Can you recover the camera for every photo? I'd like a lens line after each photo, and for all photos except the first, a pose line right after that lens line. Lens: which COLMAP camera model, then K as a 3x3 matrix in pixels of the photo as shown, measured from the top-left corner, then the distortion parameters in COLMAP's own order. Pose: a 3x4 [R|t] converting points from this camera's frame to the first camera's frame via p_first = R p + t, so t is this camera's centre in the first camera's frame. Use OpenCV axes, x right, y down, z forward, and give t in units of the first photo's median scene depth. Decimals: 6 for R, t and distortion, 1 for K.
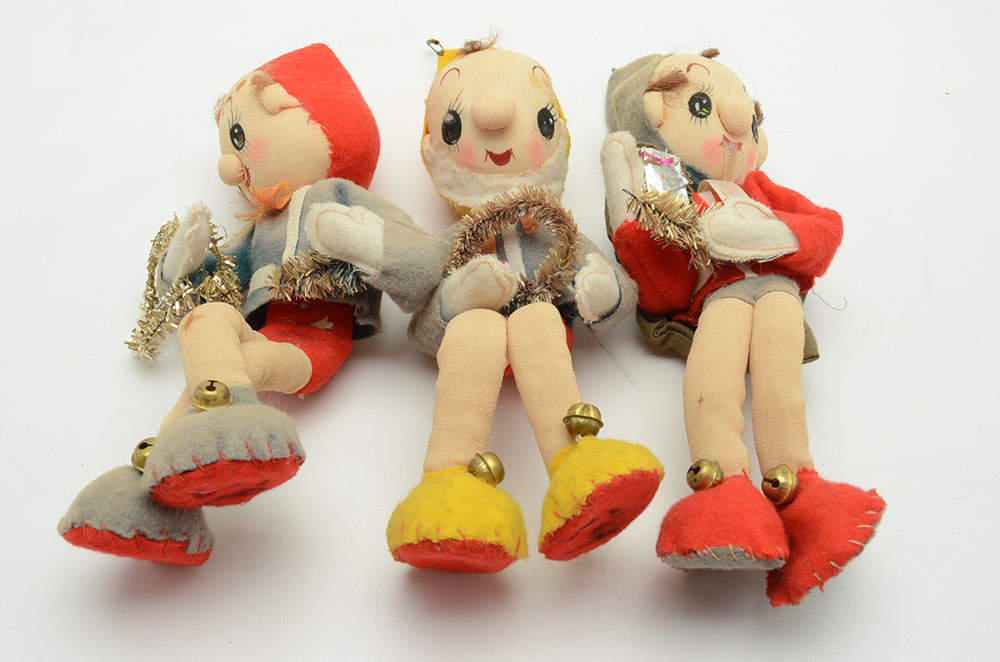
lens RADIAL K [[1087.2, 0, 500.0], [0, 1087.2, 331.0], [0, 0, 1]] dist [-0.070090, 0.013616]
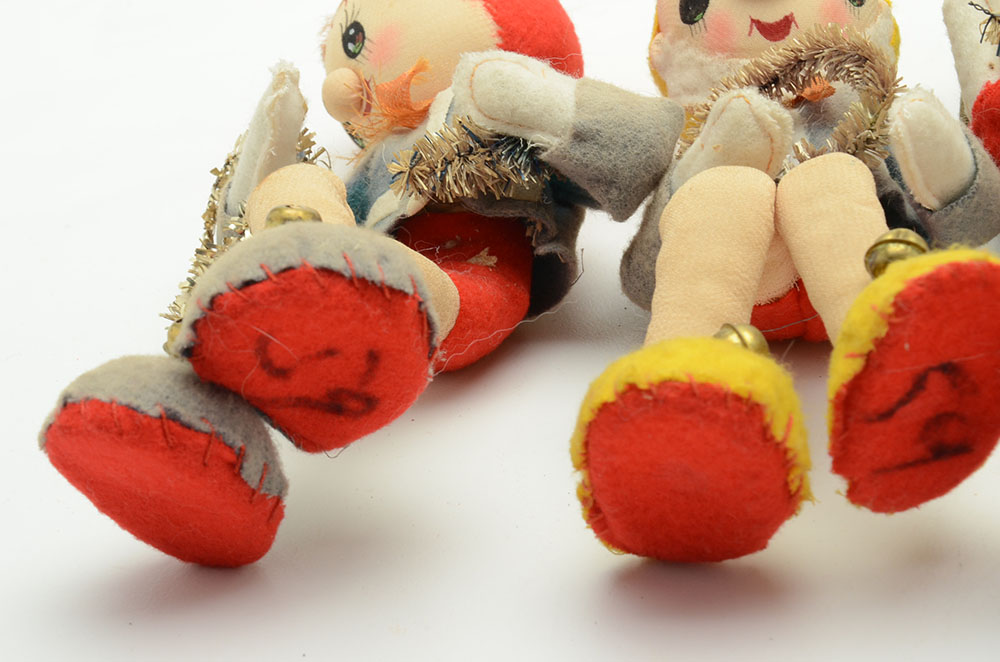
lens RADIAL K [[2233.4, 0, 500.0], [0, 2233.4, 331.0], [0, 0, 1]] dist [0.062924, 0.462062]
pose [[0.983578, -0.051623, -0.172941, 0.063509], [-0.012294, 0.936831, -0.349567, 0.486832], [0.180062, 0.345952, 0.920812, -0.136846]]
